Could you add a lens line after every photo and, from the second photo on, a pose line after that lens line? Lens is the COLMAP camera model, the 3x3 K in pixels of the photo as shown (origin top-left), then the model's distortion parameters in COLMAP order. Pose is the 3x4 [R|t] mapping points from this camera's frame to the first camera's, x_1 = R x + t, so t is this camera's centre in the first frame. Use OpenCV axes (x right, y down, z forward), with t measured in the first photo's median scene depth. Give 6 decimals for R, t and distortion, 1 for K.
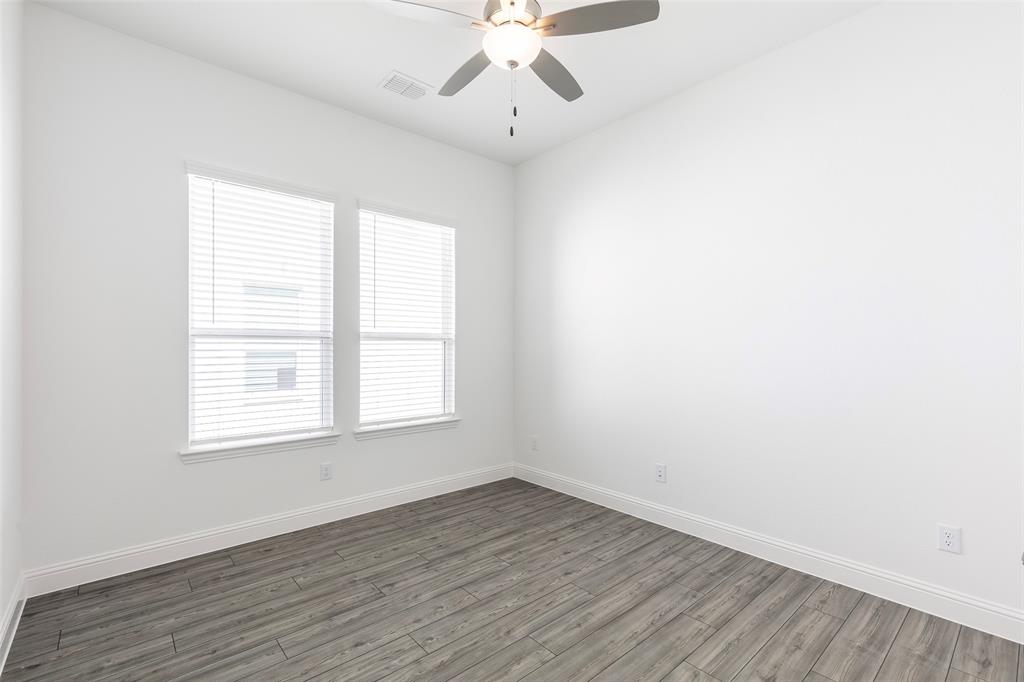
lens RADIAL K [[465.5, 0, 514.7], [0, 465.5, 344.3], [0, 0, 1]] dist [0.003756, -0.000043]
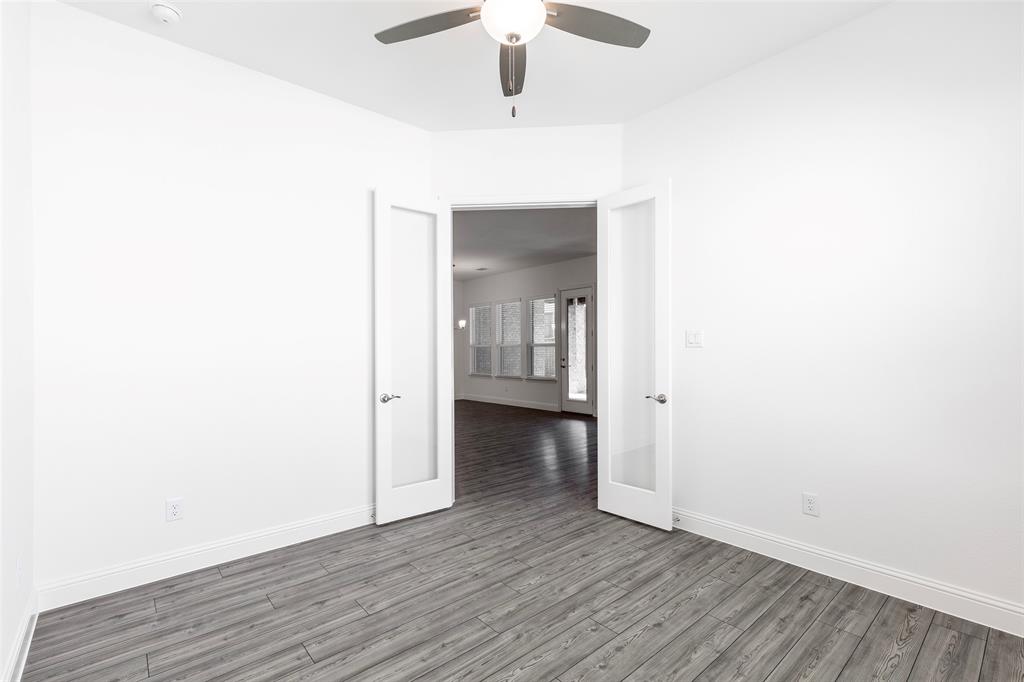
lens RADIAL K [[465.5, 0, 514.7], [0, 465.5, 344.3], [0, 0, 1]] dist [0.003756, -0.000043]
pose [[-0.999954, 0.008404, 0.004662, -0.015093], [0.008382, 0.999953, -0.004774, 0.001460], [-0.004702, -0.004735, -0.999978, 2.013236]]
